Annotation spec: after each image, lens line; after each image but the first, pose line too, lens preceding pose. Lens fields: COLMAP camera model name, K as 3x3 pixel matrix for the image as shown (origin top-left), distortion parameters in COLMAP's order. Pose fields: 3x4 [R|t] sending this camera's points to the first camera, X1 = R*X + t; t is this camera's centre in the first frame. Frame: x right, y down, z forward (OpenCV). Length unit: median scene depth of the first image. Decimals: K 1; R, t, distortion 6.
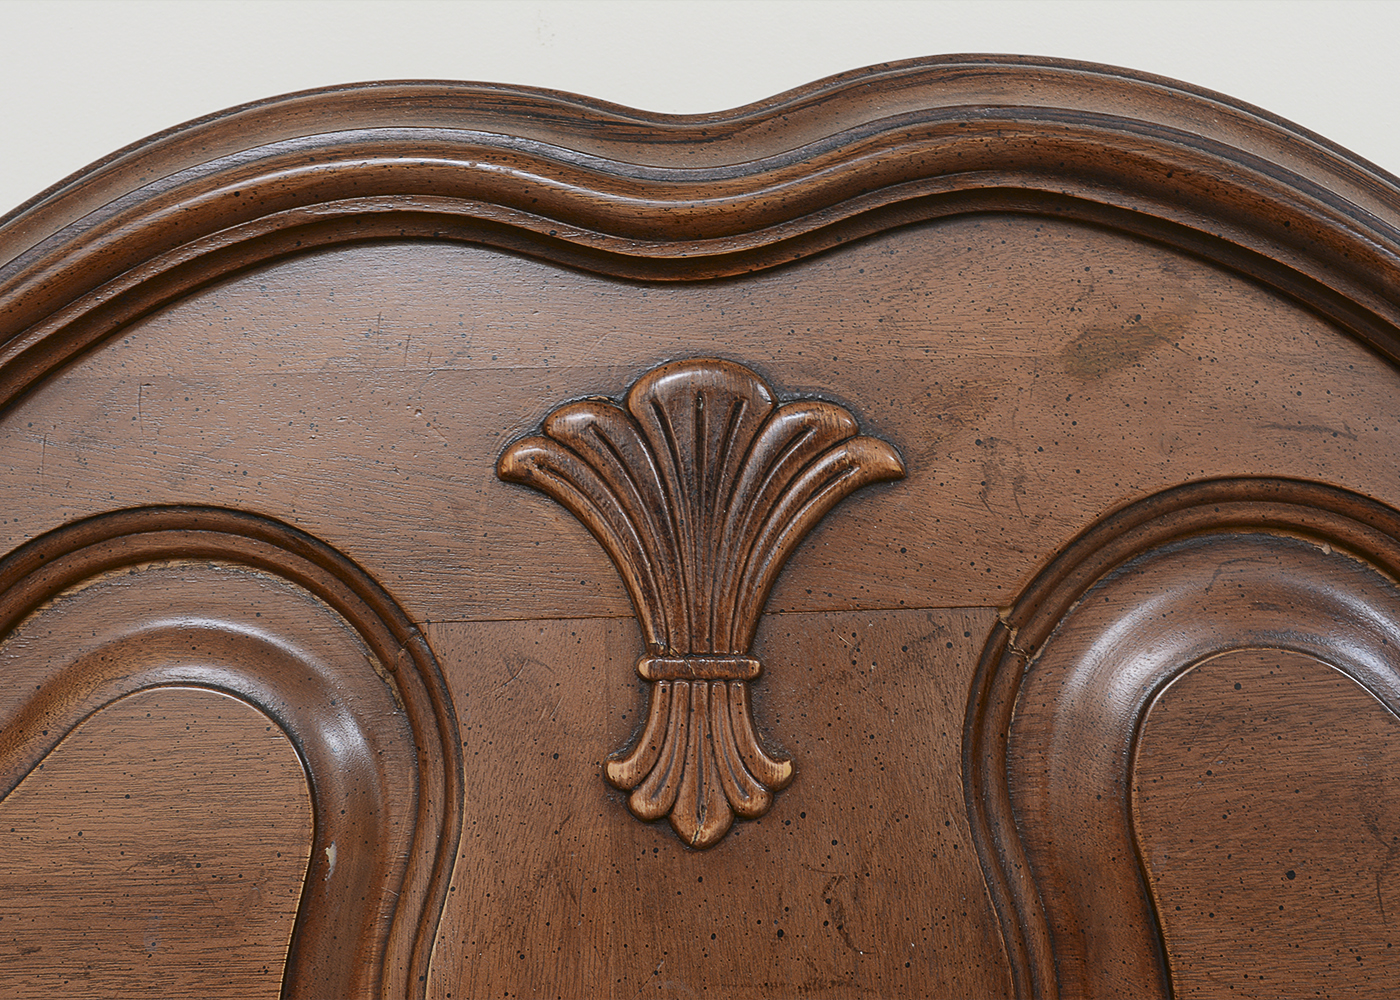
lens RADIAL K [[1856.8, 0, 700.6], [0, 1856.8, 499.7], [0, 0, 1]] dist [-0.024150, 0.000000]
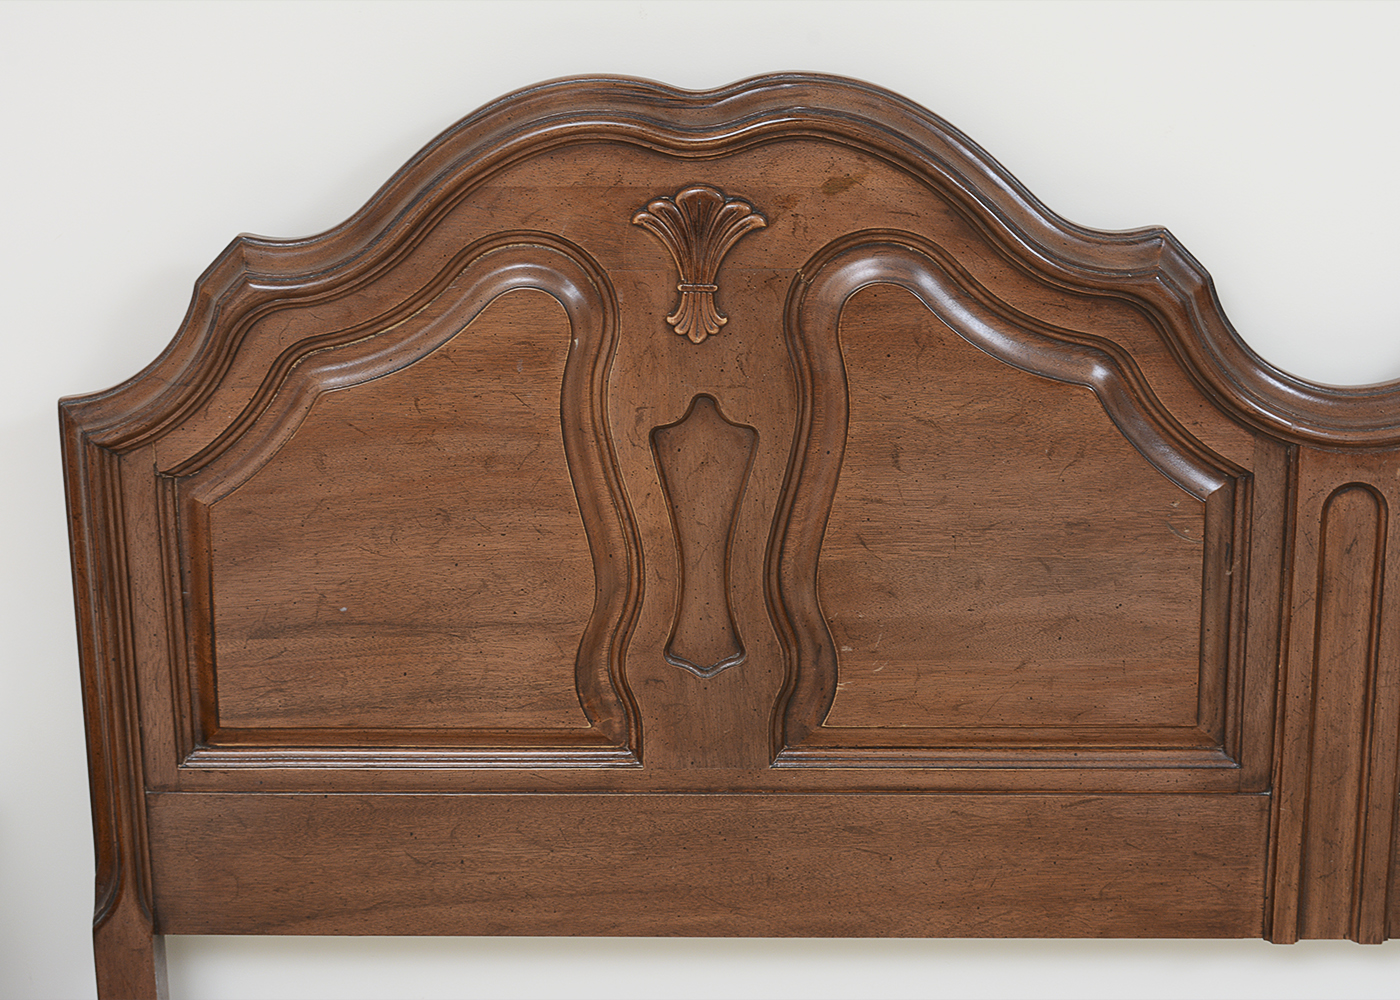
lens RADIAL K [[2643.4, 0, 698.5], [0, 2643.4, 502.9], [0, 0, 1]] dist [0.096226, 0.000000]
pose [[0.999662, 0.022955, -0.012189, 0.061762], [-0.016349, 0.919968, 0.391652, -1.280802], [0.020204, -0.391320, 0.920033, -3.126298]]
